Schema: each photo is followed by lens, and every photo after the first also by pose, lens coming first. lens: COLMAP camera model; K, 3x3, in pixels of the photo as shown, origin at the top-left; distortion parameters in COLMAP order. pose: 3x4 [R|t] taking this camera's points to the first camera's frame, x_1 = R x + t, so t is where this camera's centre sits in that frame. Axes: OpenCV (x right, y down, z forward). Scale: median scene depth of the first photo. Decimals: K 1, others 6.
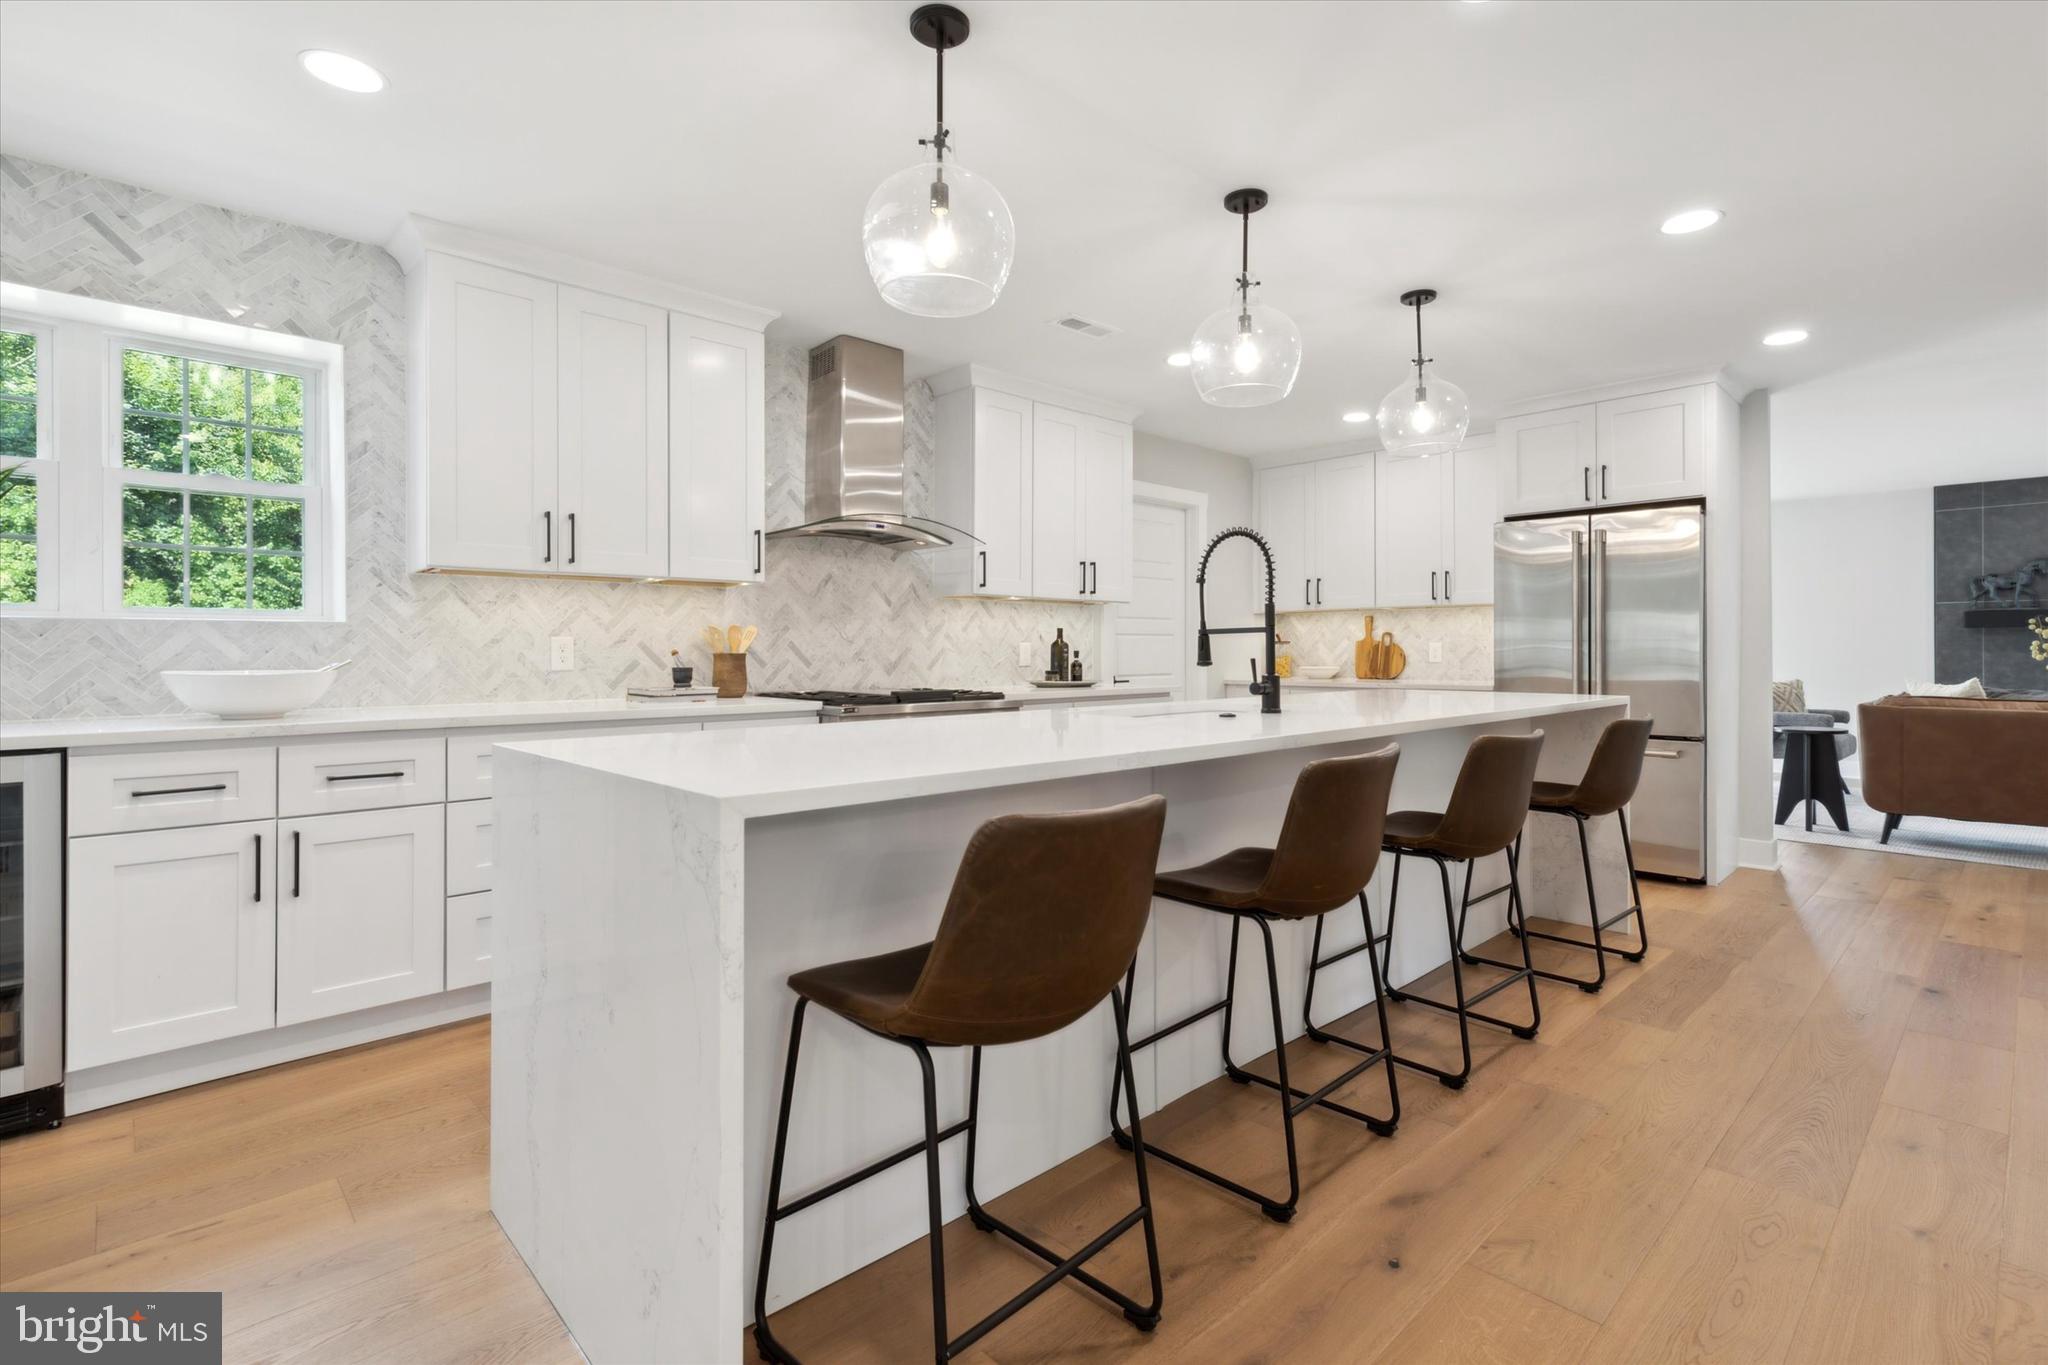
lens RADIAL K [[940.0, 0, 1040.5], [0, 940.0, 665.0], [0, 0, 1]] dist [0.005868, -0.000341]
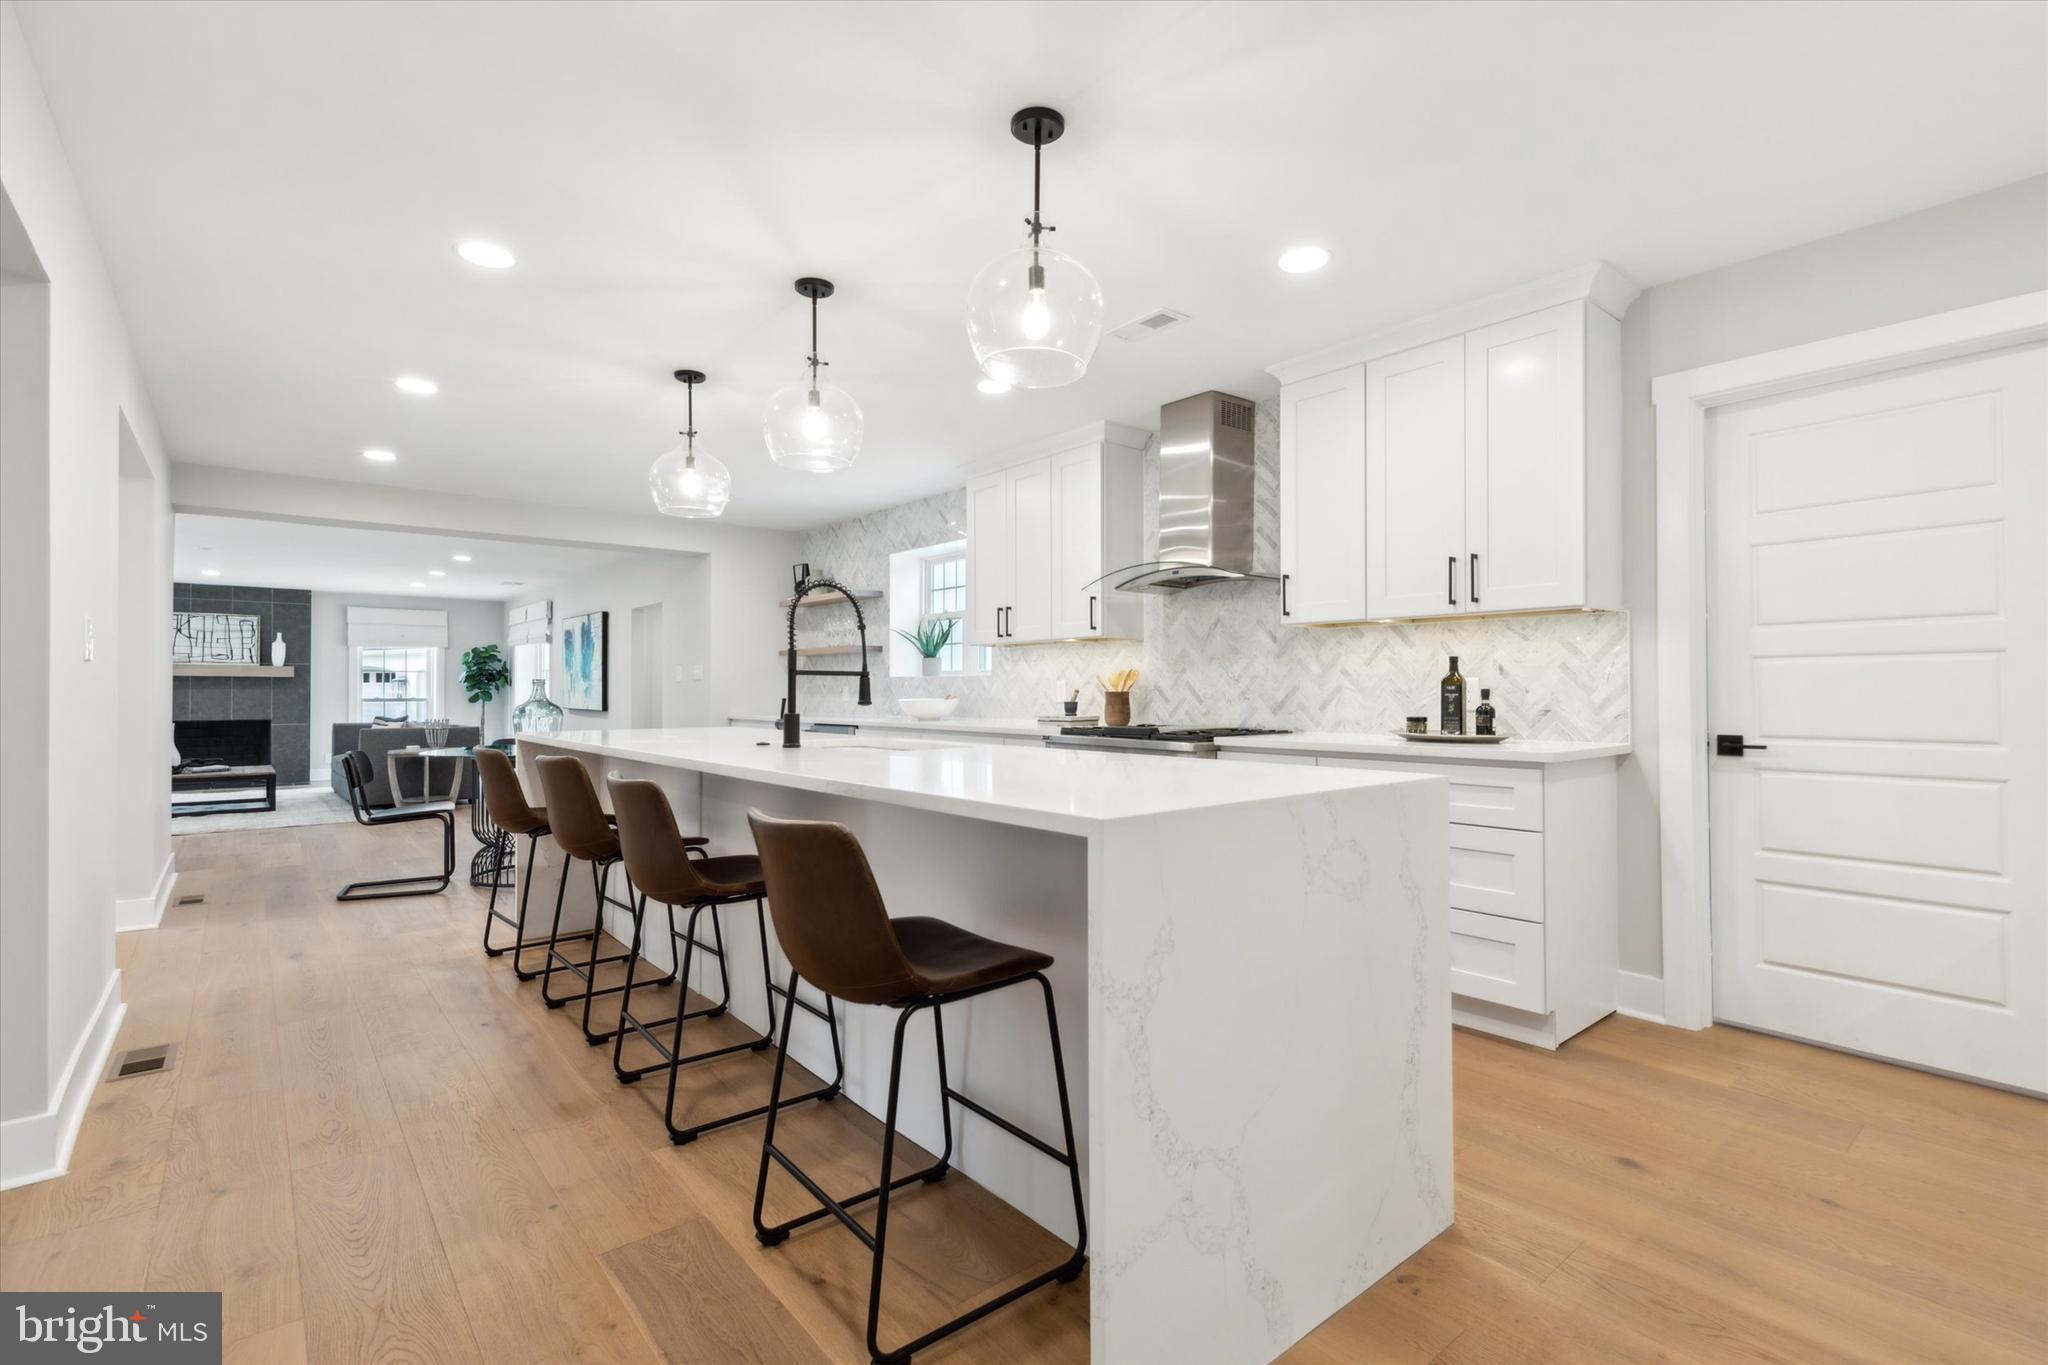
lens RADIAL K [[940.0, 0, 1042.7], [0, 940.0, 688.6], [0, 0, 1]] dist [0.005868, -0.000341]
pose [[-0.052762, -0.000706, -0.998607, 0.985784], [-0.012162, 0.999926, -0.000065, -0.015914], [0.998533, 0.012142, -0.052767, 0.996193]]
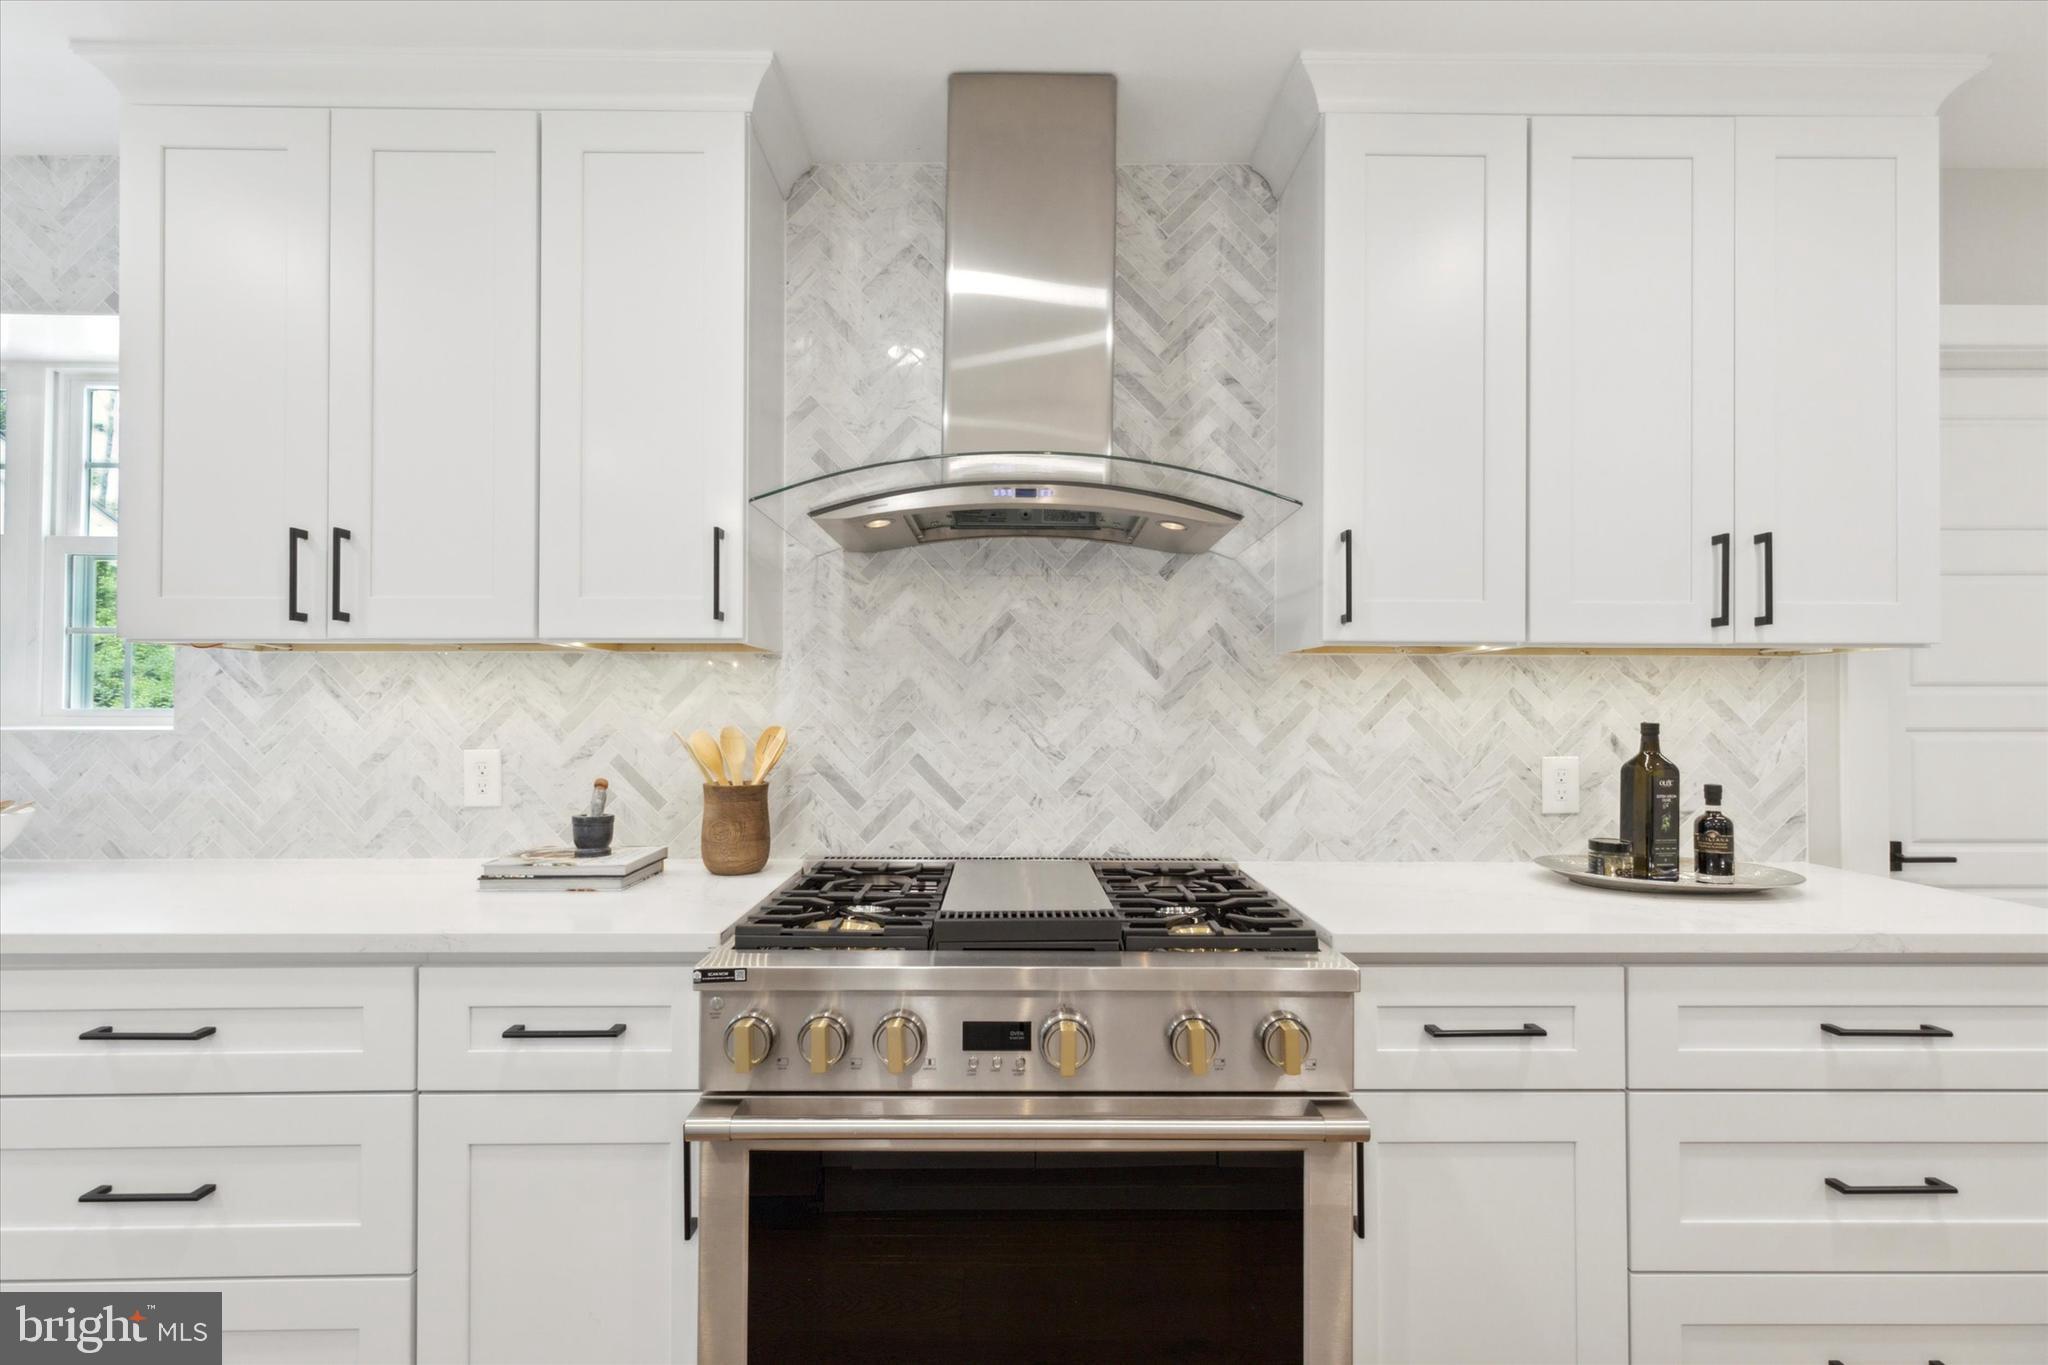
lens RADIAL K [[940.0, 0, 1025.0], [0, 940.0, 694.5], [0, 0, 1]] dist [0.005868, -0.000341]
pose [[0.729094, -0.005194, -0.684394, 0.128736], [-0.013716, 0.999659, -0.022199, -0.052605], [0.684276, 0.025572, 0.728774, 0.762266]]
